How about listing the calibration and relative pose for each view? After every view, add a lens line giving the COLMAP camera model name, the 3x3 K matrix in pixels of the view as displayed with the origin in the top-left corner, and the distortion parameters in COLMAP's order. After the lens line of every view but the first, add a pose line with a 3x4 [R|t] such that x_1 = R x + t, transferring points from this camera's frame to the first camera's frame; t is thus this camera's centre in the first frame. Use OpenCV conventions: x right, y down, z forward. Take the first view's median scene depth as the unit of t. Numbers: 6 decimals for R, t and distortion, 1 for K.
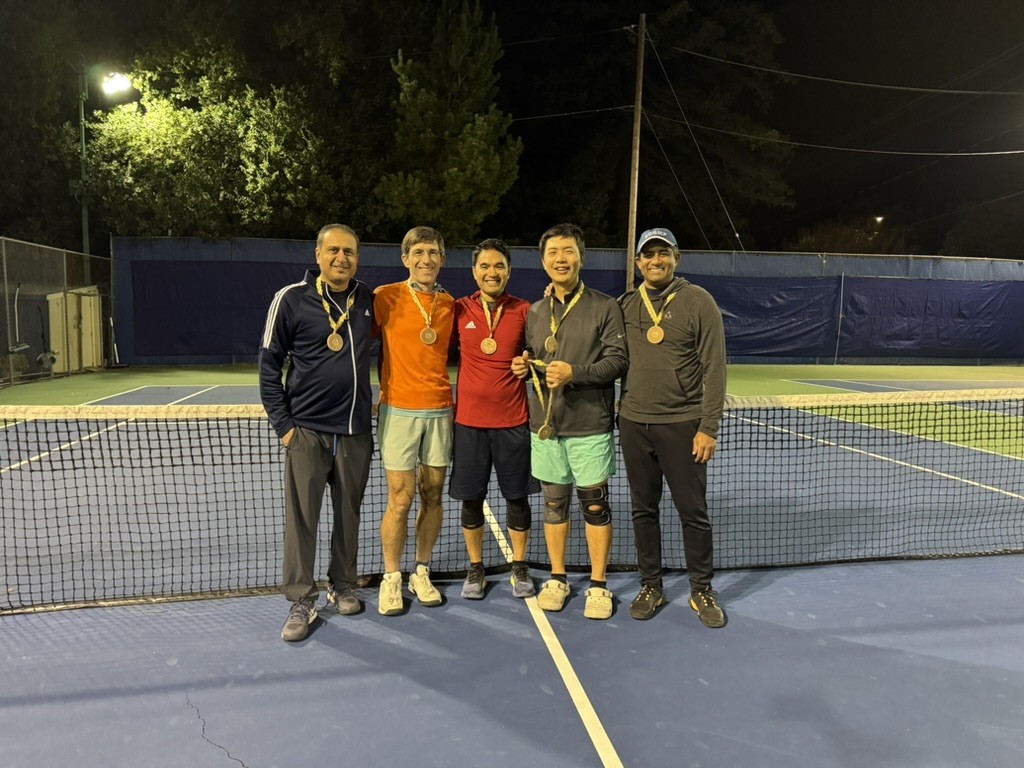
lens RADIAL K [[739.4, 0, 520.3], [0, 739.4, 390.1], [0, 0, 1]] dist [0.046970, -0.061678]
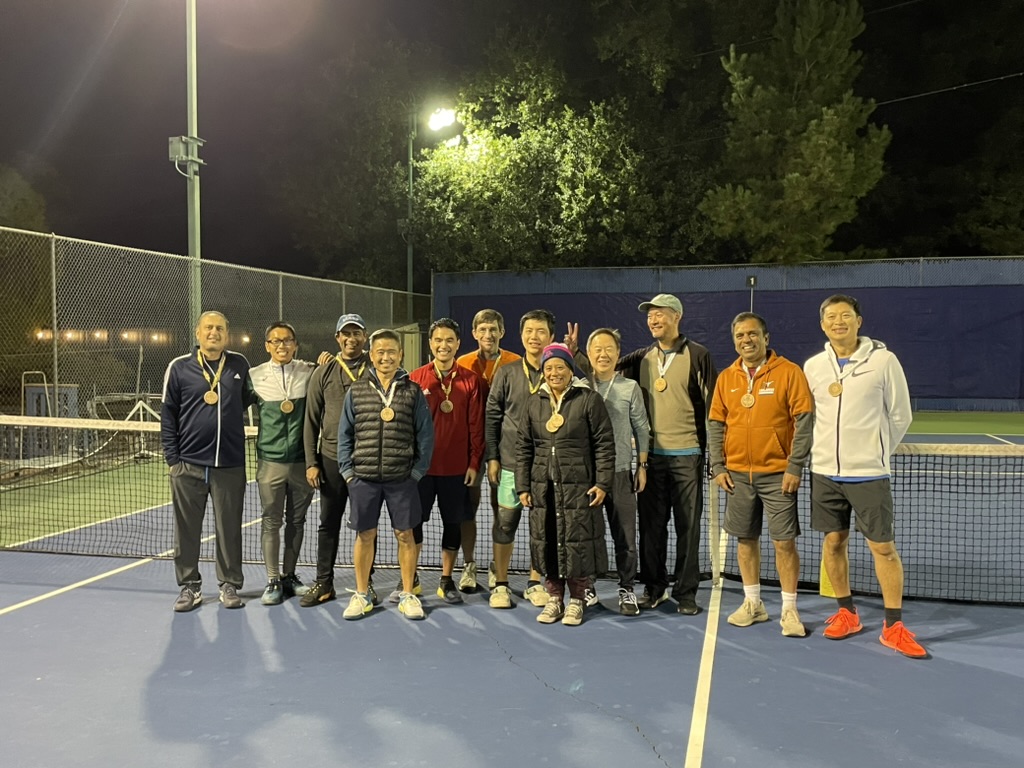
lens RADIAL K [[949.3, 0, 492.1], [0, 949.3, 402.5], [0, 0, 1]] dist [0.056488, 0.000000]
pose [[0.907786, 0.017056, -0.419087, 0.056245], [-0.032910, 0.998989, -0.030630, 0.002174], [0.418141, 0.041598, 0.907429, -0.105967]]
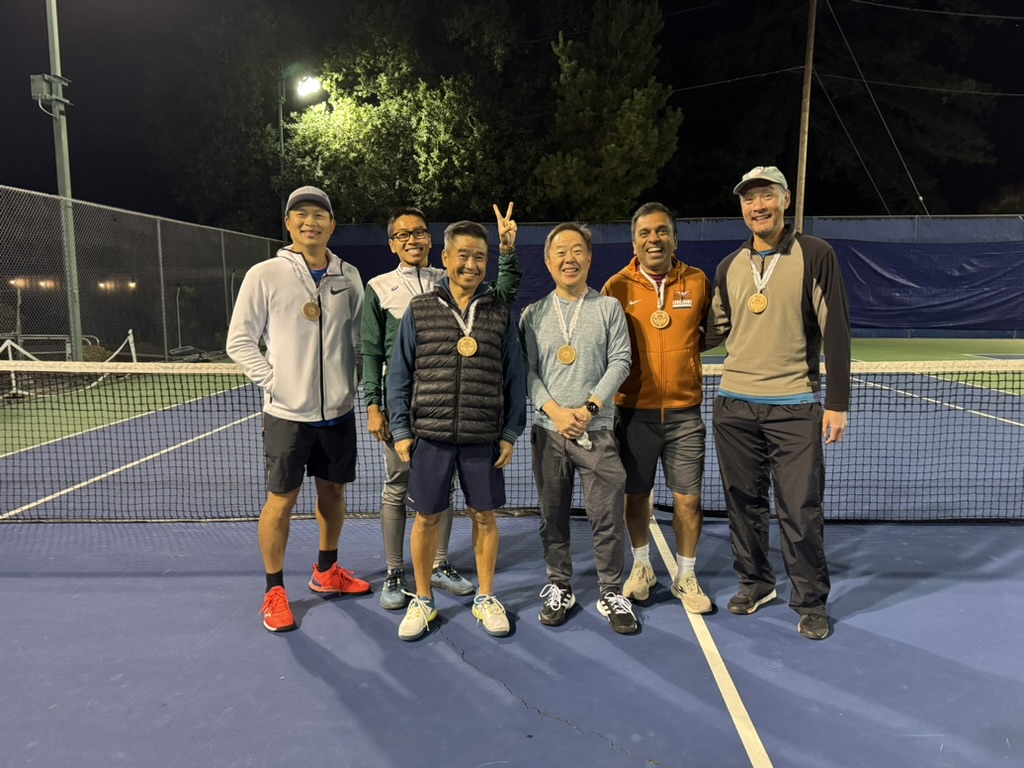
lens RADIAL K [[739.4, 0, 506.9], [0, 739.4, 391.0], [0, 0, 1]] dist [0.046970, -0.061678]
pose [[0.973620, 0.015591, -0.227641, 0.007342], [-0.007885, 0.999366, 0.034722, 0.003018], [0.228038, -0.032011, 0.973126, -0.029994]]
